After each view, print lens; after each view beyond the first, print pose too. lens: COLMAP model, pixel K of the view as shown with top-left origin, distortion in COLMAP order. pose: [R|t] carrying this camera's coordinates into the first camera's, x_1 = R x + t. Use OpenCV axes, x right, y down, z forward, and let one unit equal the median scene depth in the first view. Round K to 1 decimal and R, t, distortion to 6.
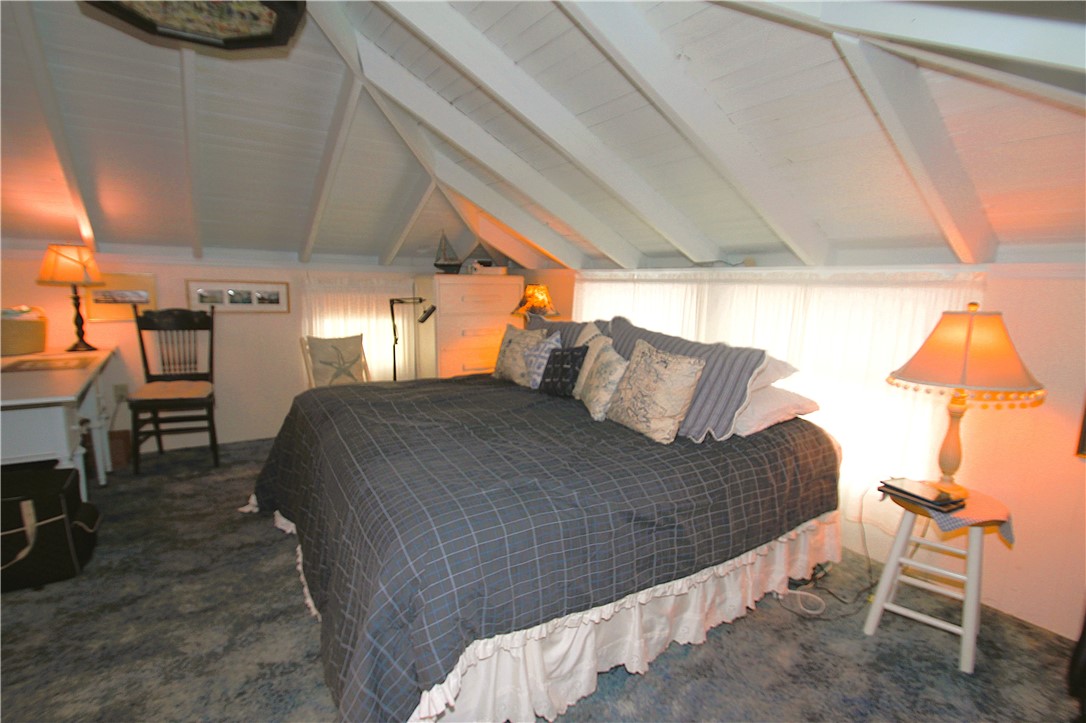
lens RADIAL K [[512.7, 0, 539.8], [0, 512.7, 378.1], [0, 0, 1]] dist [0.000298, -0.000278]
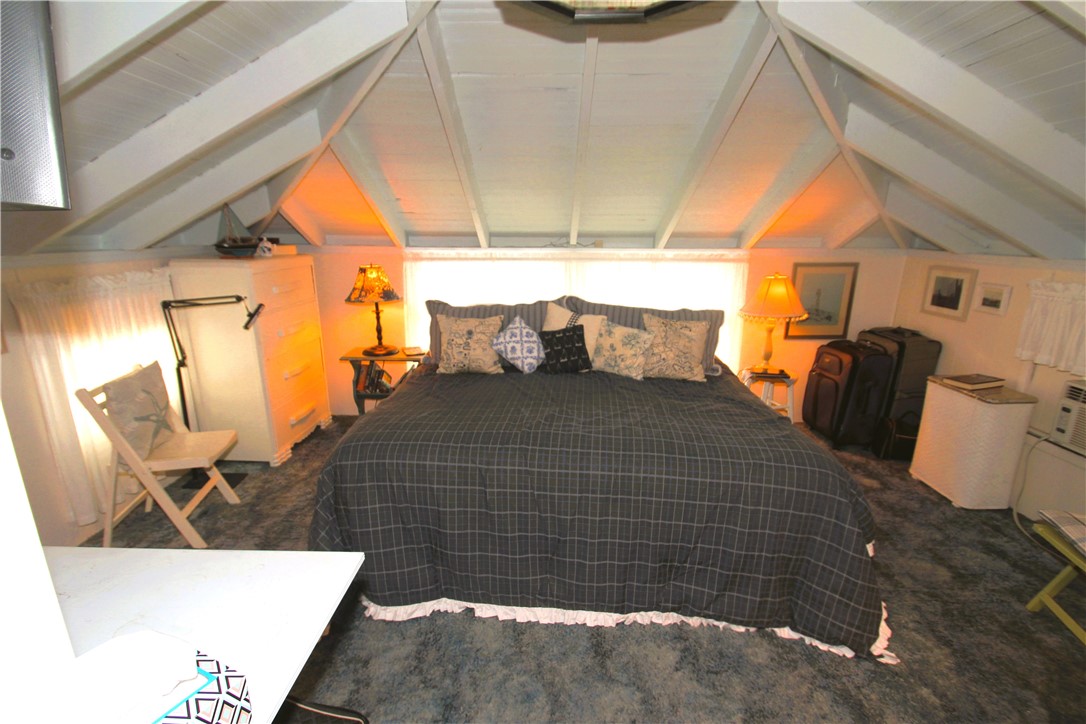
lens RADIAL K [[495.8, 0, 542.5], [0, 495.8, 368.1], [0, 0, 1]] dist [0.002916, 0.000097]
pose [[0.605632, -0.227947, 0.762398, -0.713284], [0.156483, 0.973501, 0.166758, -0.142353], [-0.780207, 0.018308, 0.625253, 0.295406]]
